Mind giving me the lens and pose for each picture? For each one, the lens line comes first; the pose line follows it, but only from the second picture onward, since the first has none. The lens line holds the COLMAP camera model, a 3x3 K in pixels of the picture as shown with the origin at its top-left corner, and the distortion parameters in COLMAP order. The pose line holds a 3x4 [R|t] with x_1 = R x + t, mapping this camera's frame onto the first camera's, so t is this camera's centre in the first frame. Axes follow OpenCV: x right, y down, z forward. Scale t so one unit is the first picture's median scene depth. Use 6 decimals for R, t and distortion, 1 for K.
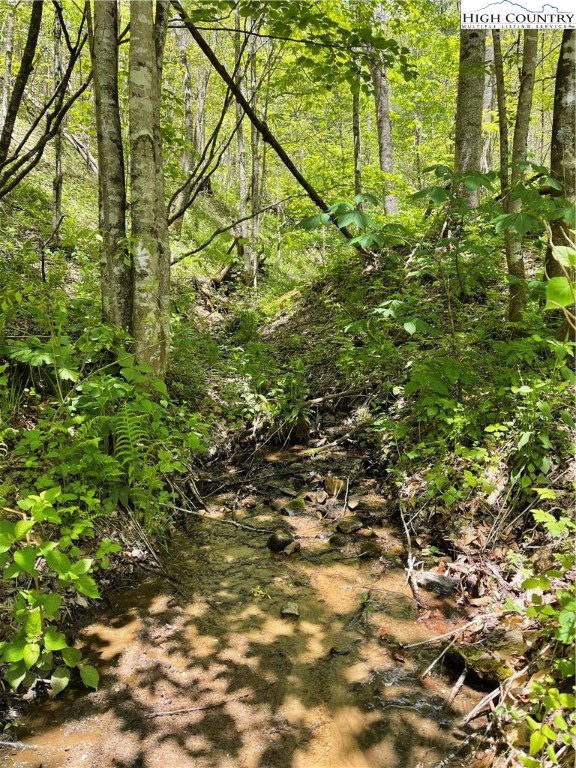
lens RADIAL K [[572.5, 0, 288.0], [0, 572.5, 384.0], [0, 0, 1]] dist [0.070851, -0.070004]
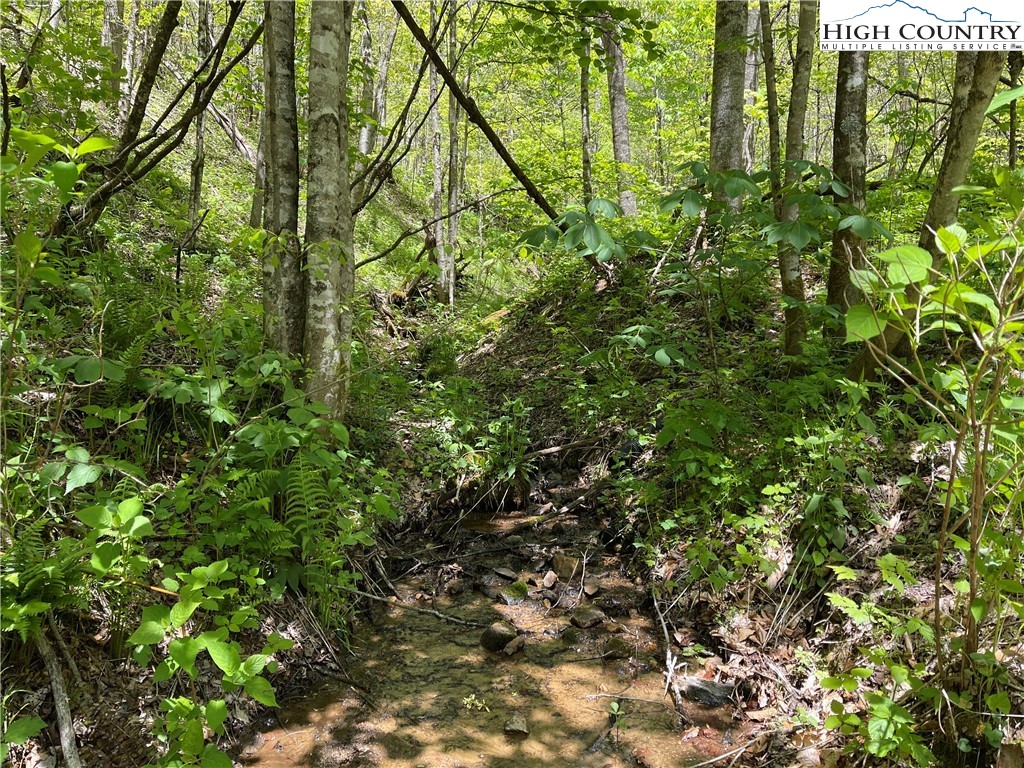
lens RADIAL K [[763.3, 0, 512.2], [0, 763.3, 378.7], [0, 0, 1]] dist [0.070851, -0.070004]
pose [[0.999380, 0.013215, 0.032633, -0.025089], [-0.010865, 0.997406, -0.071158, 0.002982], [-0.033489, 0.070759, 0.996931, -0.030953]]
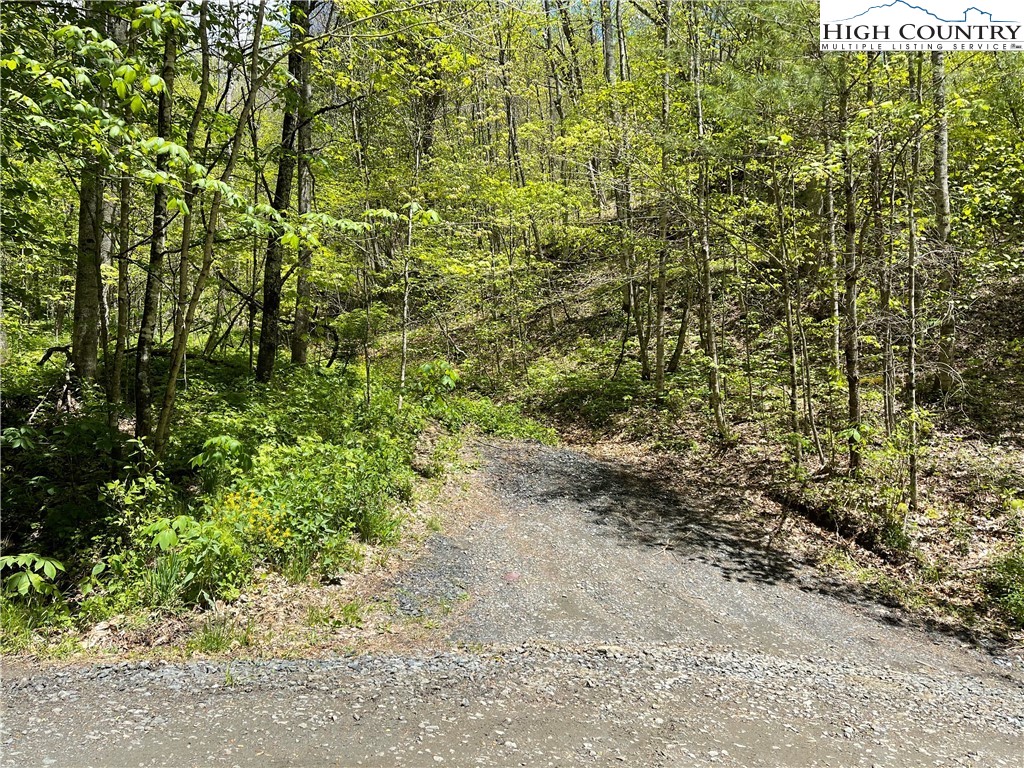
lens RADIAL K [[763.3, 0, 512.2], [0, 763.3, 378.7], [0, 0, 1]] dist [0.070851, -0.070004]
pose [[0.697339, 0.053873, 0.714714, -0.513796], [0.068587, 0.987579, -0.141361, 0.004155], [-0.713453, 0.147596, 0.684982, -1.699748]]
